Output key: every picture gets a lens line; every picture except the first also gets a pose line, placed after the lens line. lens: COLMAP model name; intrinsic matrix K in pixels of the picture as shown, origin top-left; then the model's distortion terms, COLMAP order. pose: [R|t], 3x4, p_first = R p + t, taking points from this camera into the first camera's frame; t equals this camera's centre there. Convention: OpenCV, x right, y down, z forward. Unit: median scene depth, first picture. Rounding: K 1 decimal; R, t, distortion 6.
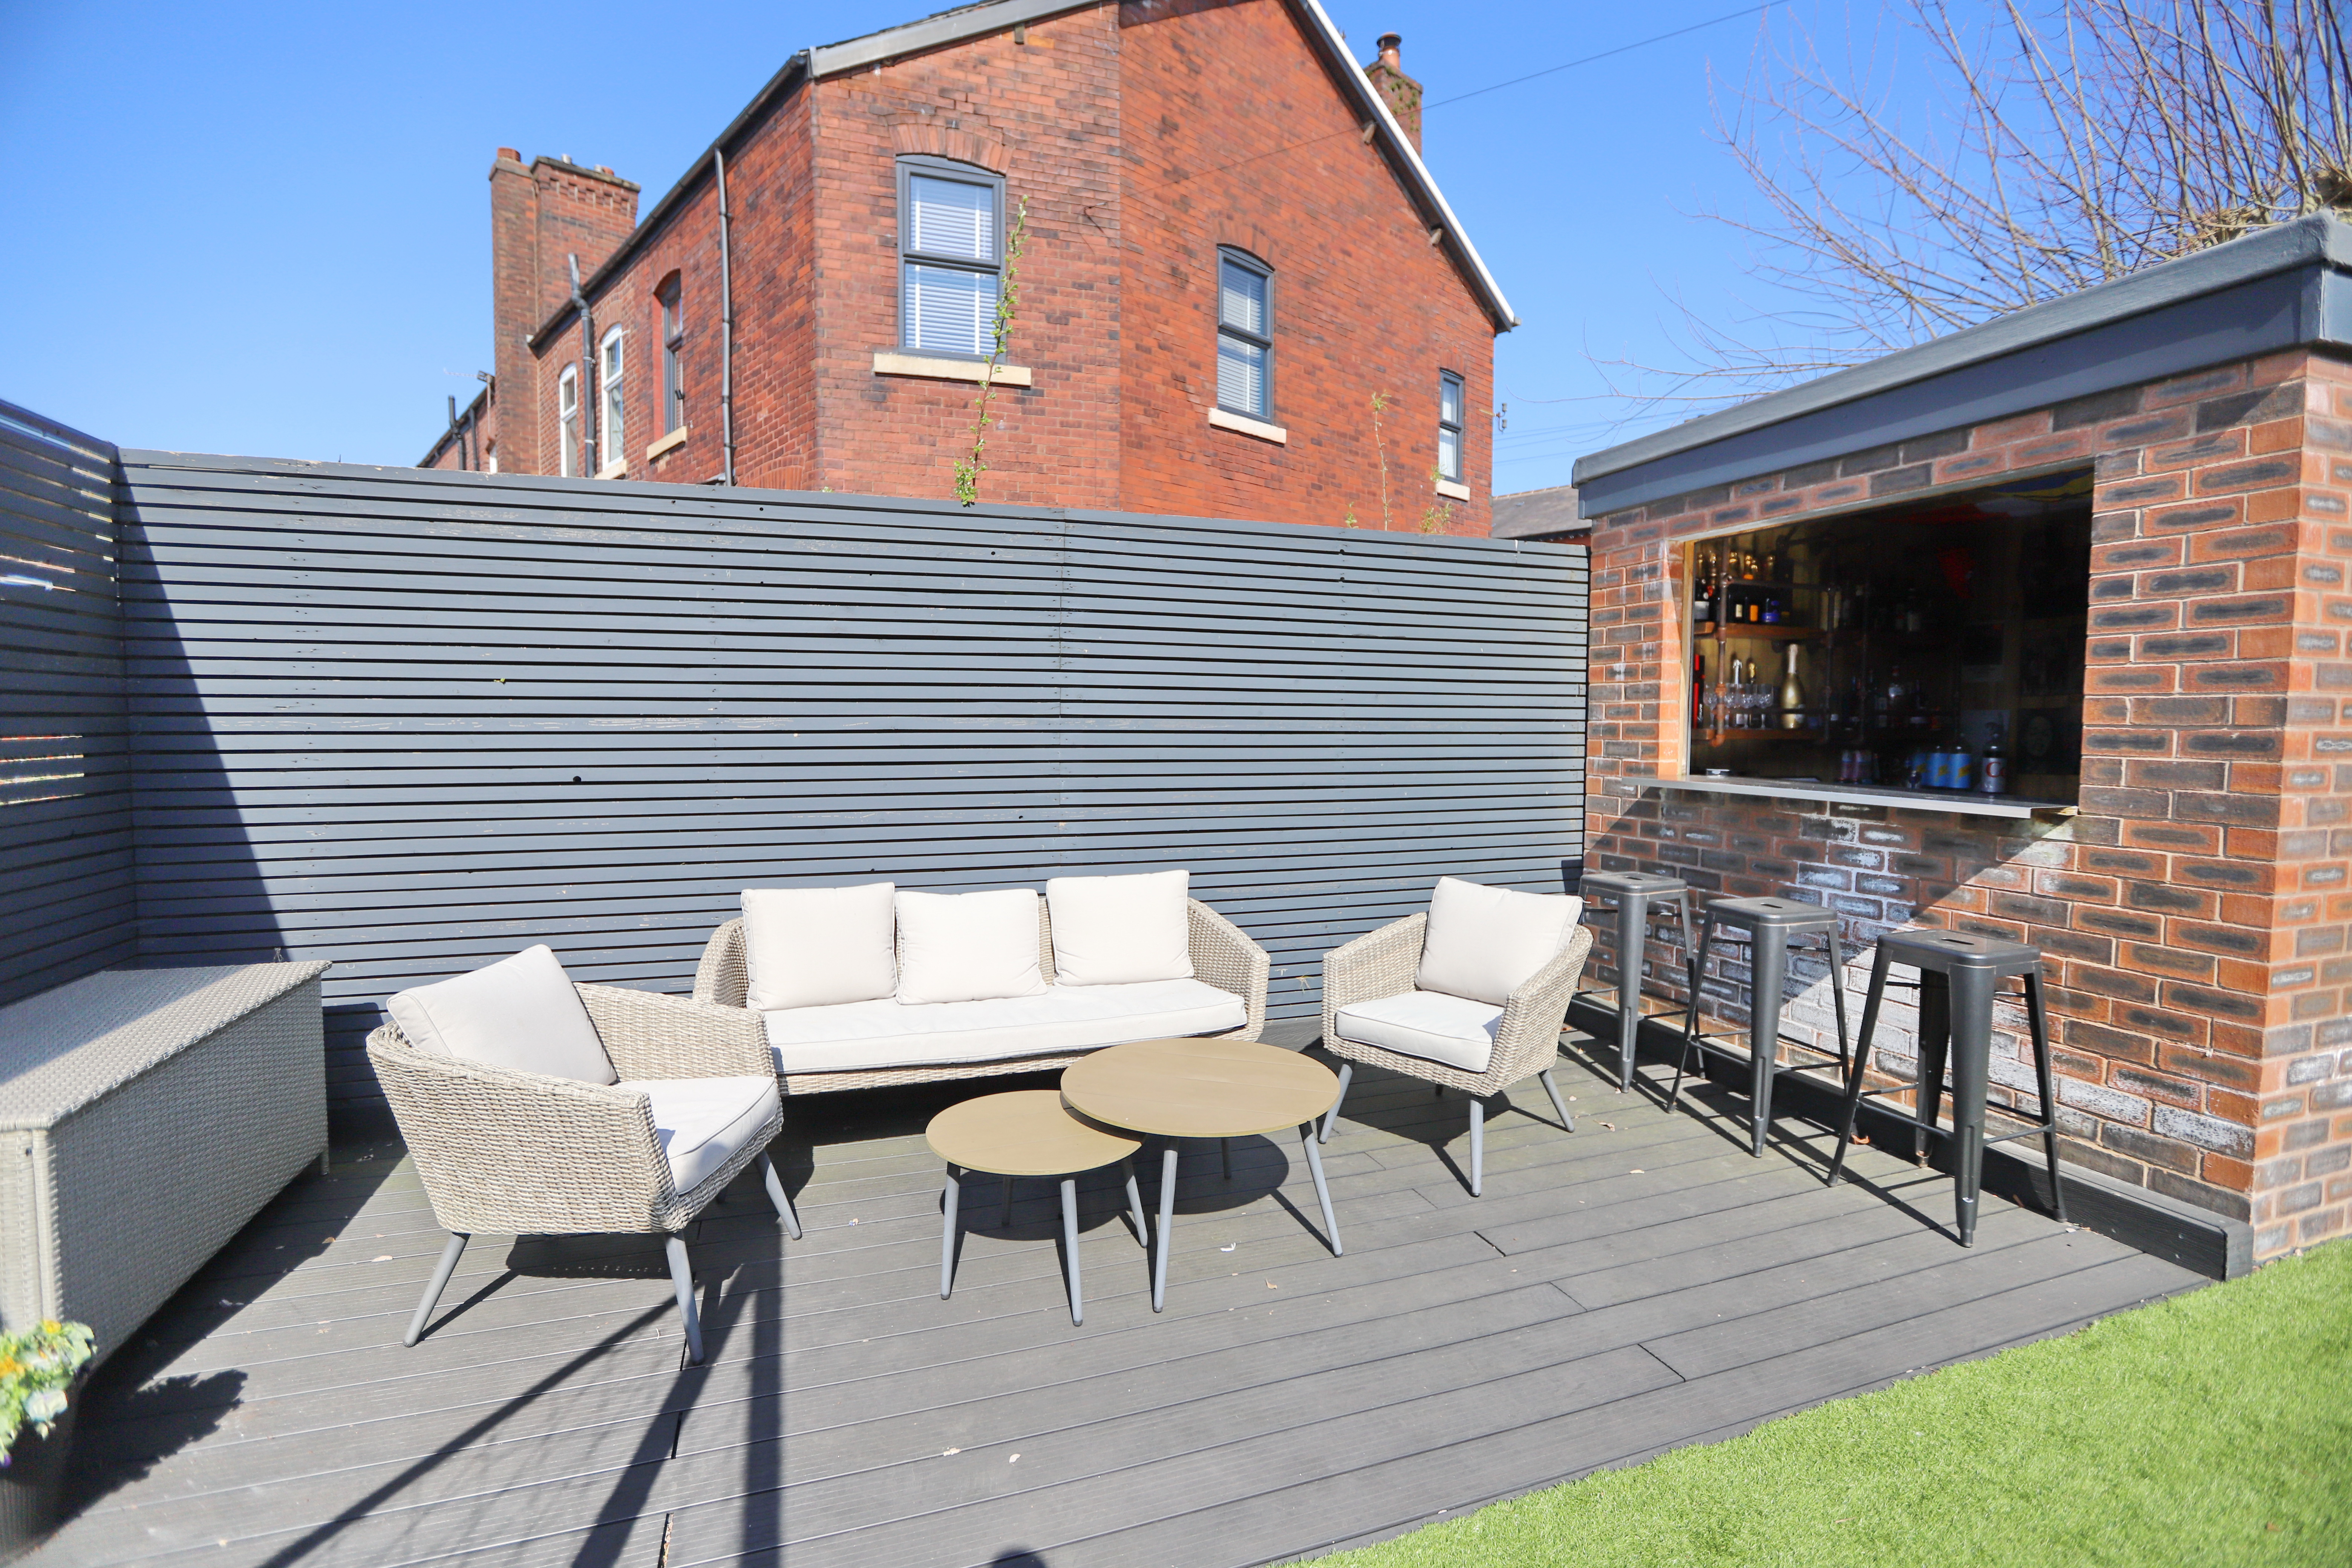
lens RADIAL K [[1076.8, 0, 1182.5], [0, 1076.8, 777.7], [0, 0, 1]] dist [-0.009799, 0.000954]
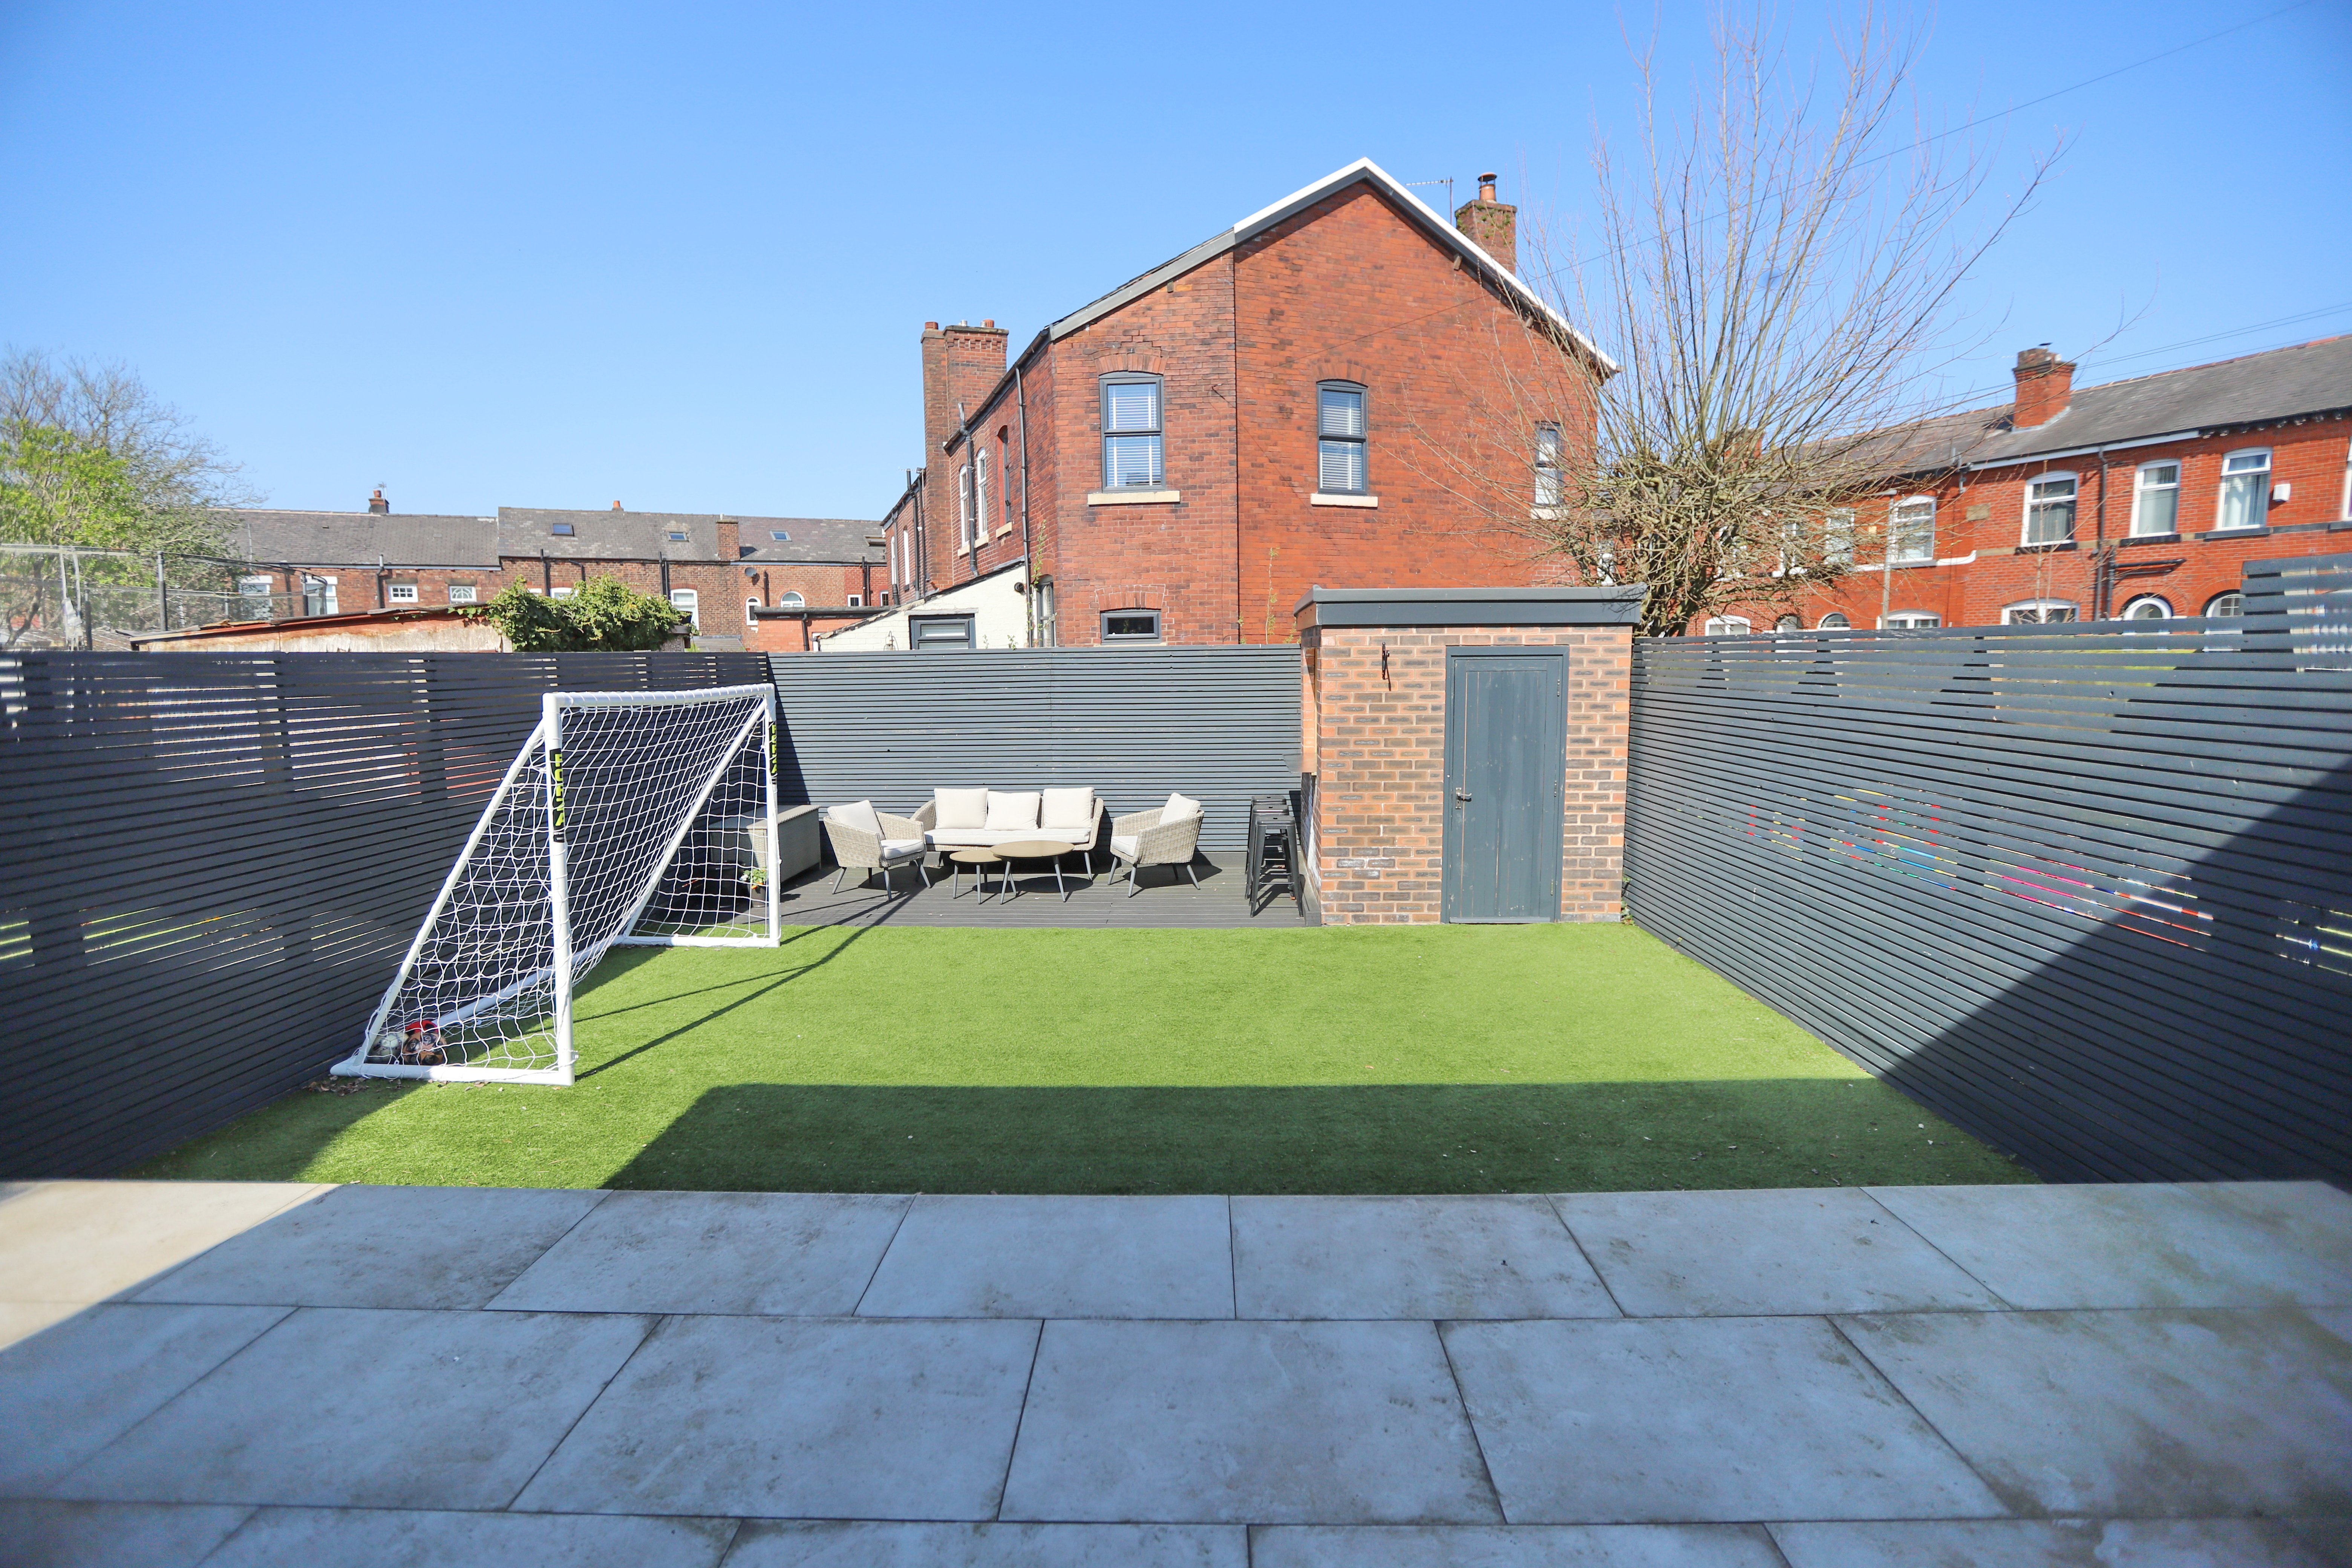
lens RADIAL K [[1076.8, 0, 1177.0], [0, 1076.8, 784.4], [0, 0, 1]] dist [-0.009799, 0.000954]
pose [[0.927390, 0.026773, -0.373136, 0.459390], [-0.004693, 0.998190, 0.059956, -0.030726], [0.374066, -0.053851, 0.925837, -0.522262]]
